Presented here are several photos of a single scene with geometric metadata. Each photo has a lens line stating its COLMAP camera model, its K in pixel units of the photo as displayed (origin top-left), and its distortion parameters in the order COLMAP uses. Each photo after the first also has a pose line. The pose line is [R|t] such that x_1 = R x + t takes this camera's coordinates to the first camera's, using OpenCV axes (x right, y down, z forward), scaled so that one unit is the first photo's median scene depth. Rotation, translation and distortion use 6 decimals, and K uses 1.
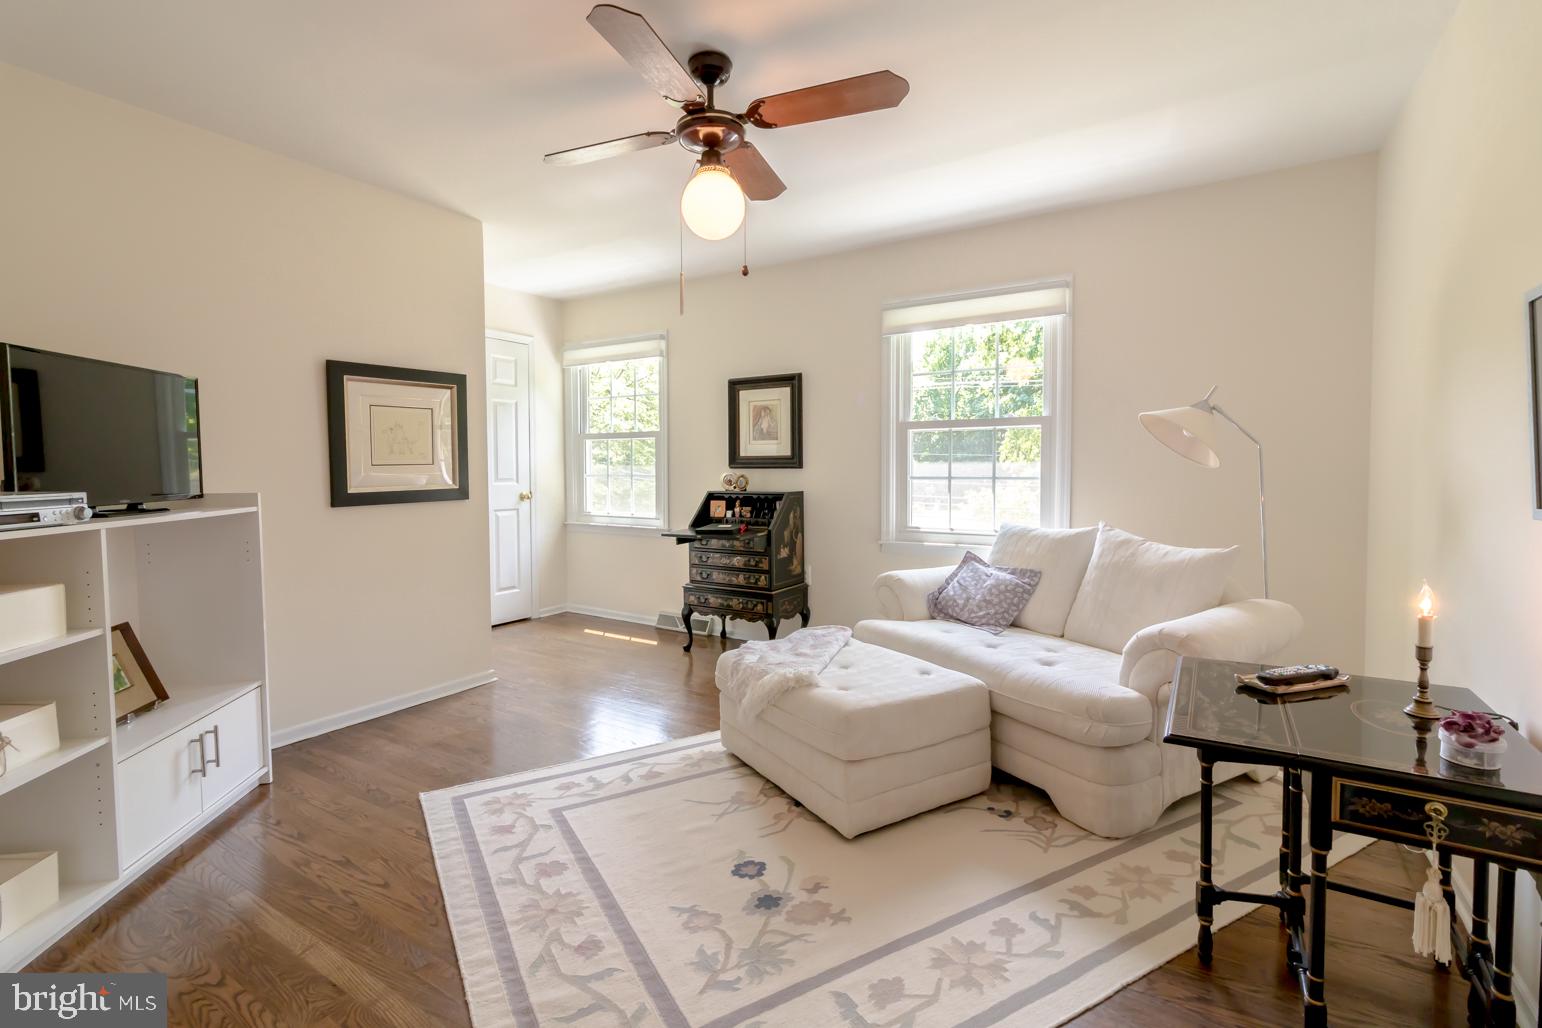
lens RADIAL K [[740.2, 0, 765.5], [0, 740.2, 503.5], [0, 0, 1]] dist [-0.000437, 0.000361]
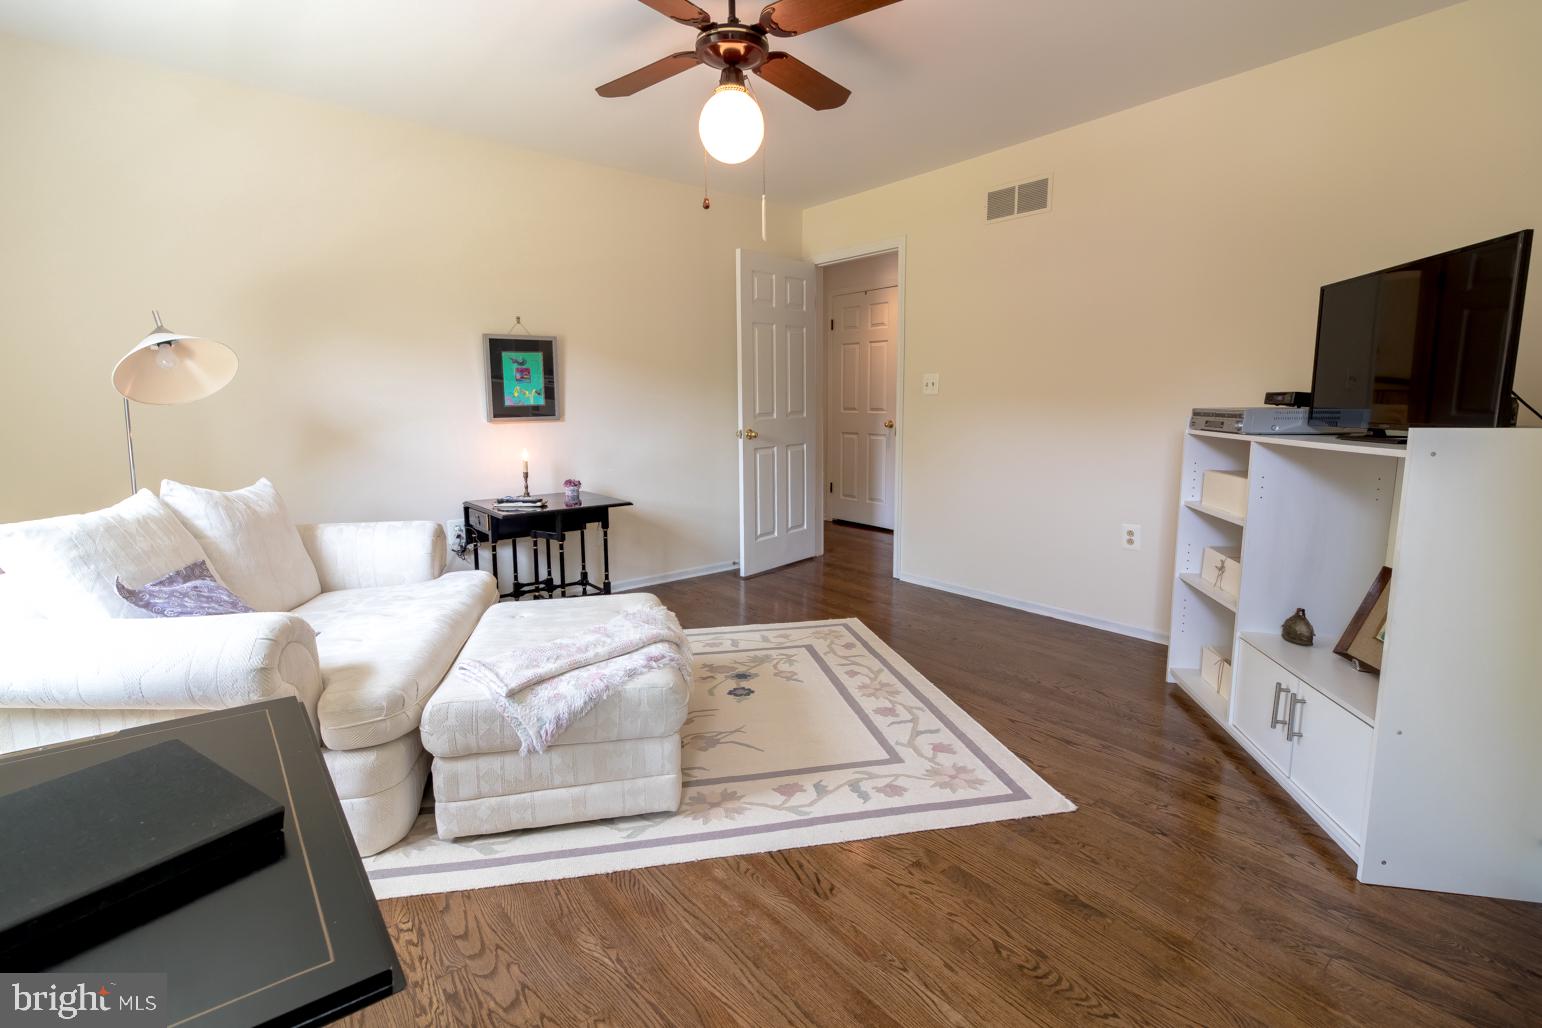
lens RADIAL K [[740.2, 0, 765.5], [0, 740.2, 503.5], [0, 0, 1]] dist [-0.000437, 0.000361]
pose [[-0.953393, -0.030163, 0.300220, -0.425682], [0.026950, 0.982501, 0.184295, -0.093603], [-0.300526, 0.183797, -0.935897, 2.009440]]
